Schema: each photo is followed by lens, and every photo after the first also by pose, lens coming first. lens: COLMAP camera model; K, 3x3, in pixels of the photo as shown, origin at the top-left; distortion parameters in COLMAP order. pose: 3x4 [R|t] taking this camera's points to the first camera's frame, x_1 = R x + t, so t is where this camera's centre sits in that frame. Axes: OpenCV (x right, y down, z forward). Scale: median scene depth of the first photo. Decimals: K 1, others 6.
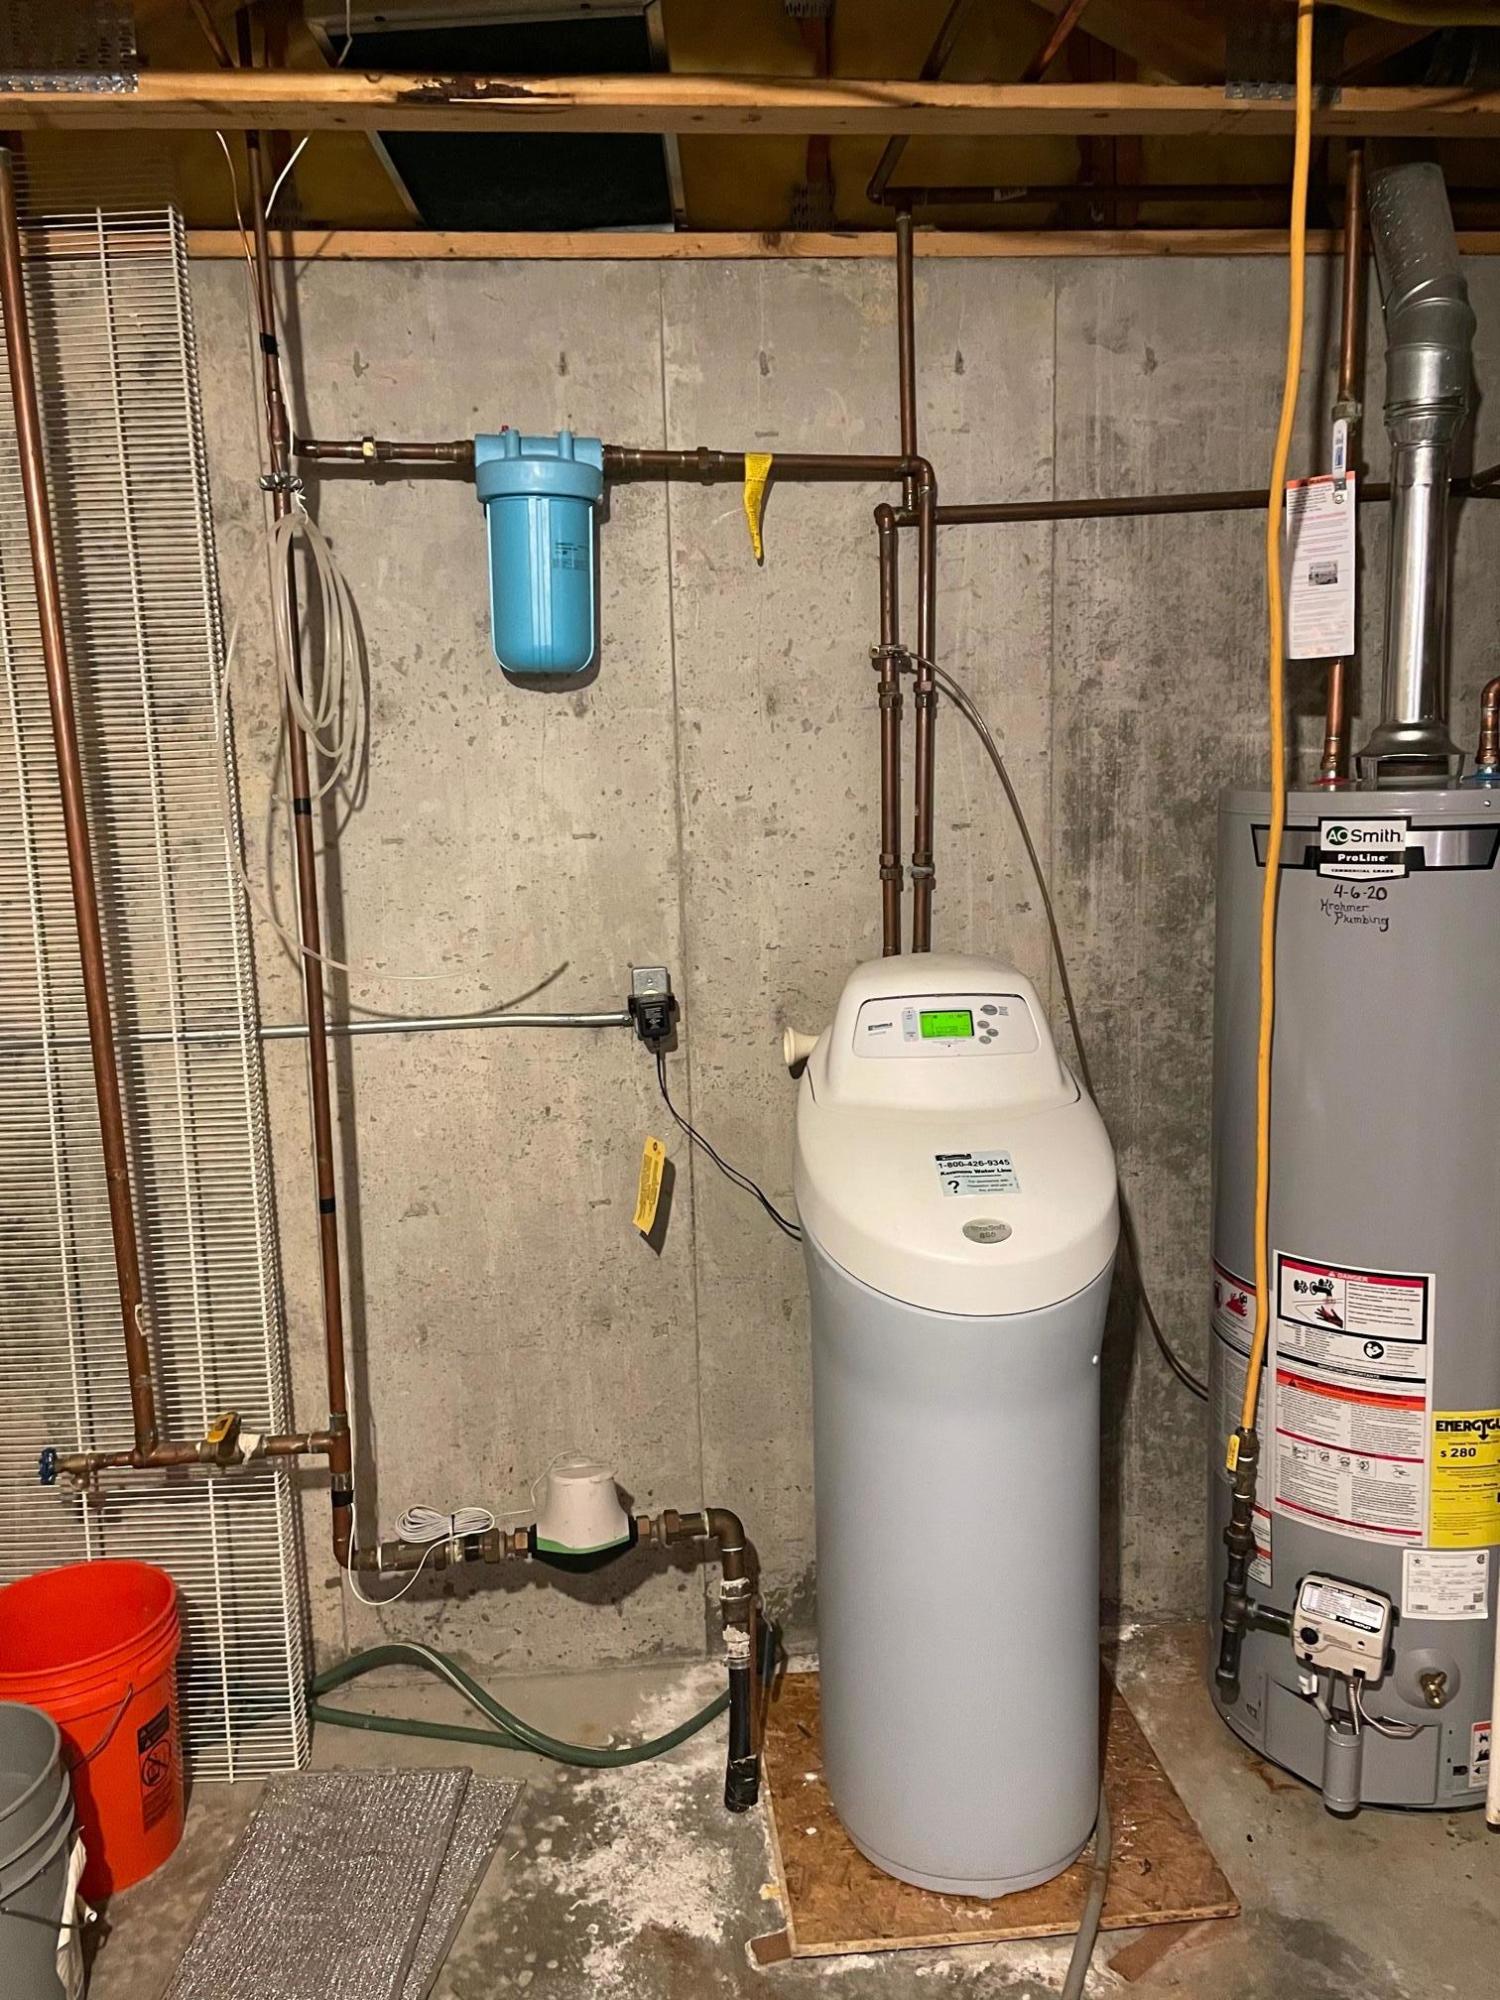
lens RADIAL K [[1489.8, 0, 748.3], [0, 1489.8, 980.4], [0, 0, 1]] dist [0.090492, -0.110740]
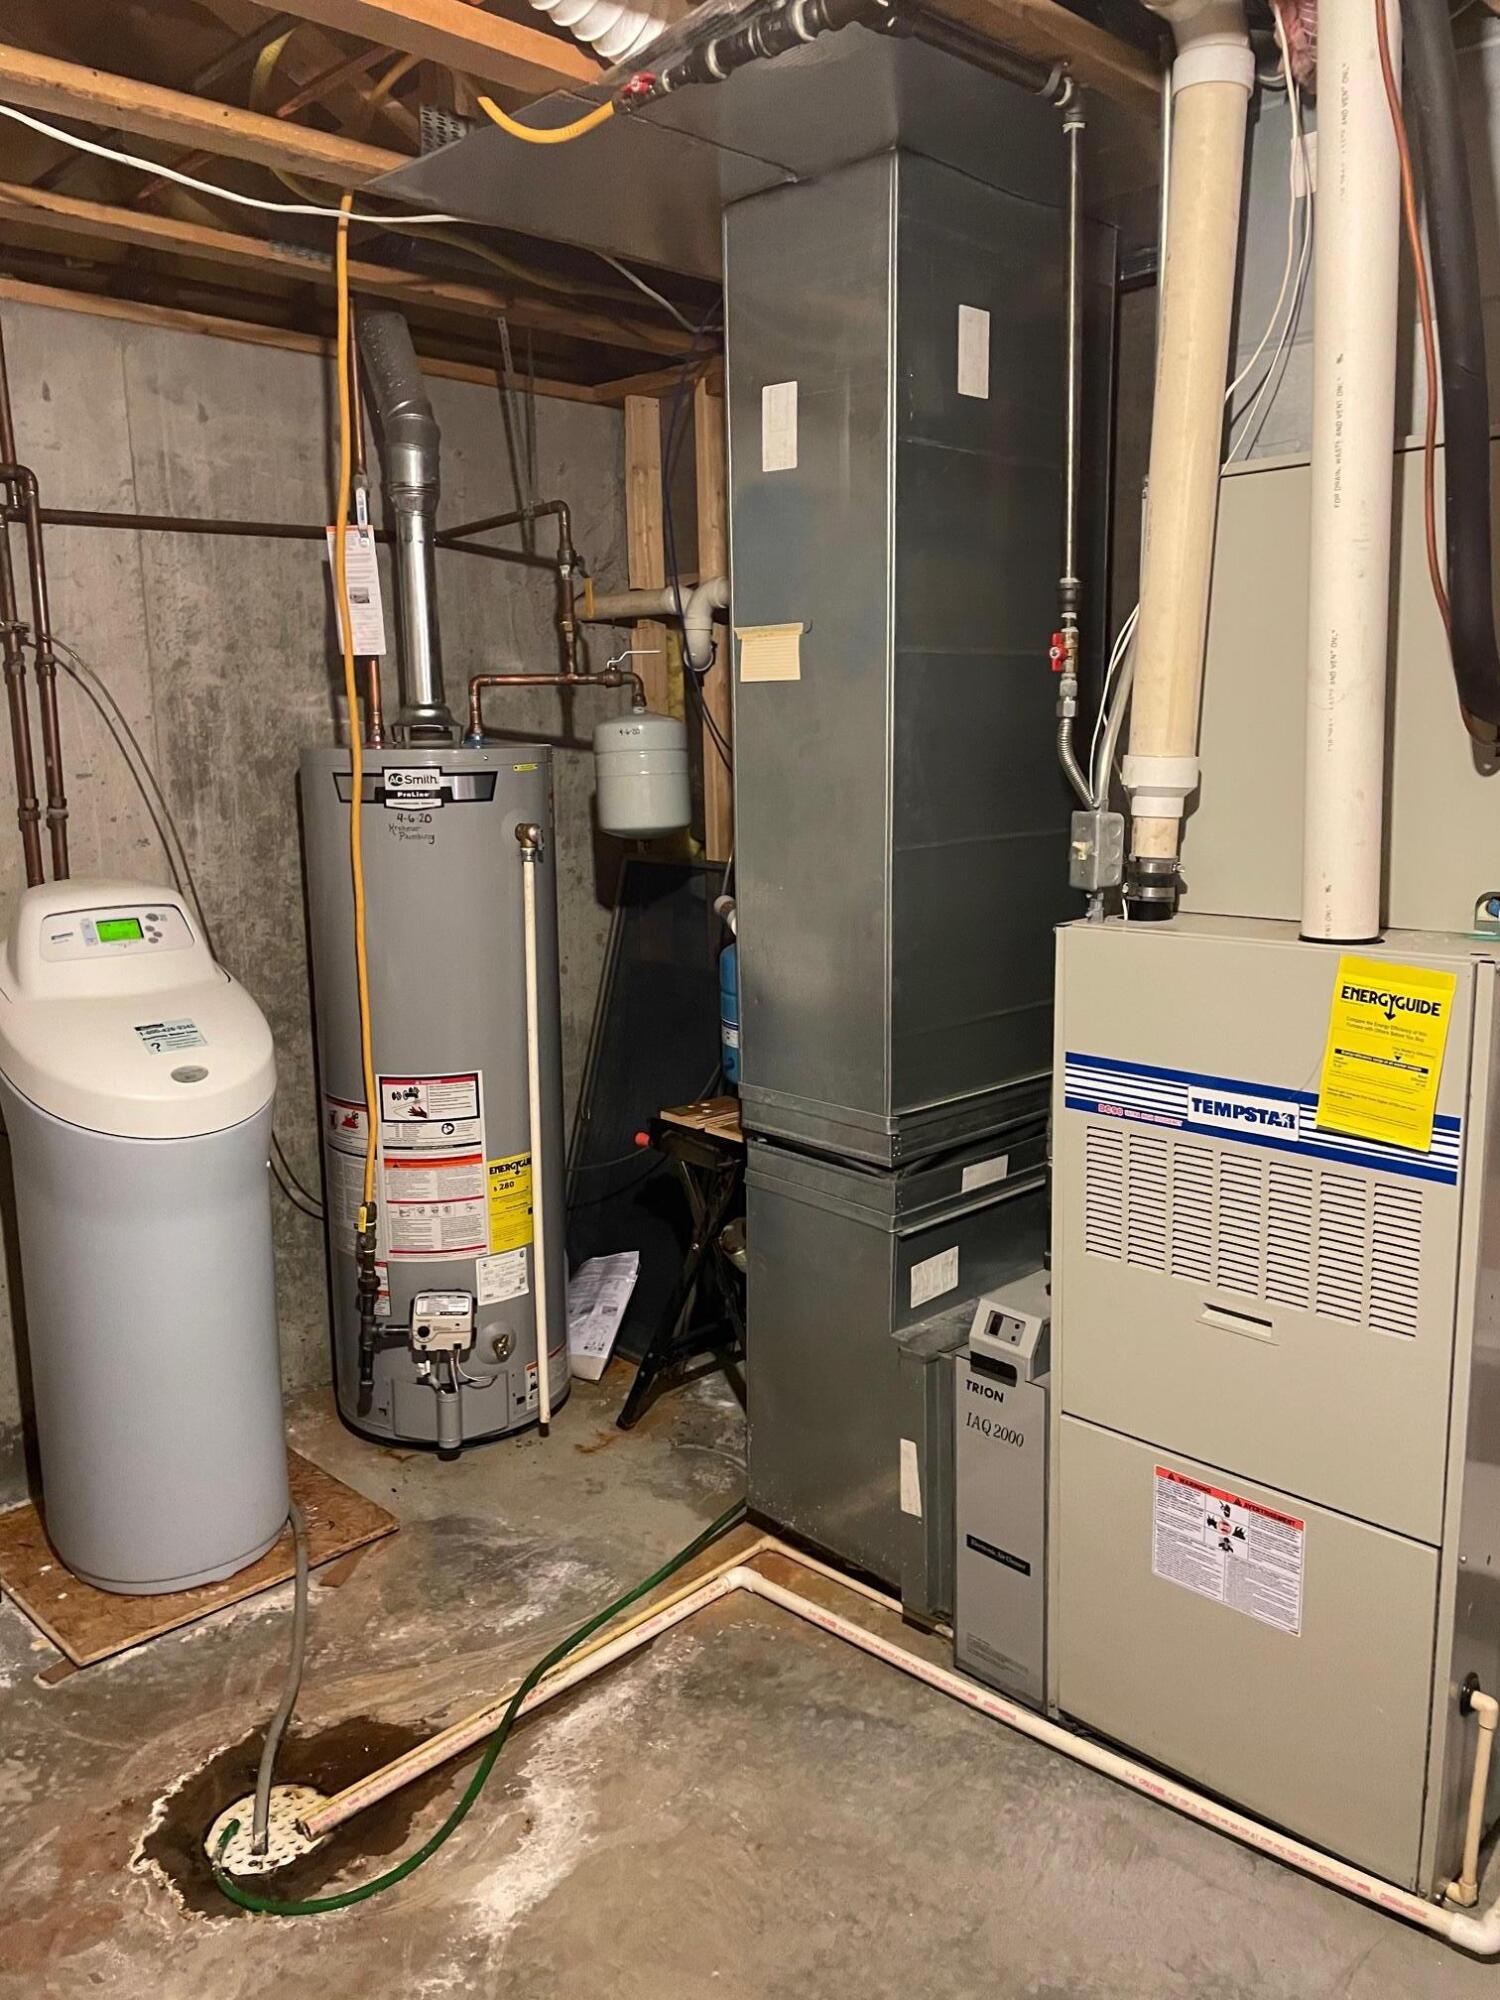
lens RADIAL K [[1561.5, 0, 843.5], [0, 1561.5, 996.0], [0, 0, 1]] dist [-0.003570, -0.007216]
pose [[0.733499, -0.092159, 0.673413, -0.299686], [0.081028, 0.995556, 0.047988, 0.068616], [-0.674843, 0.019366, 0.737707, -0.367079]]
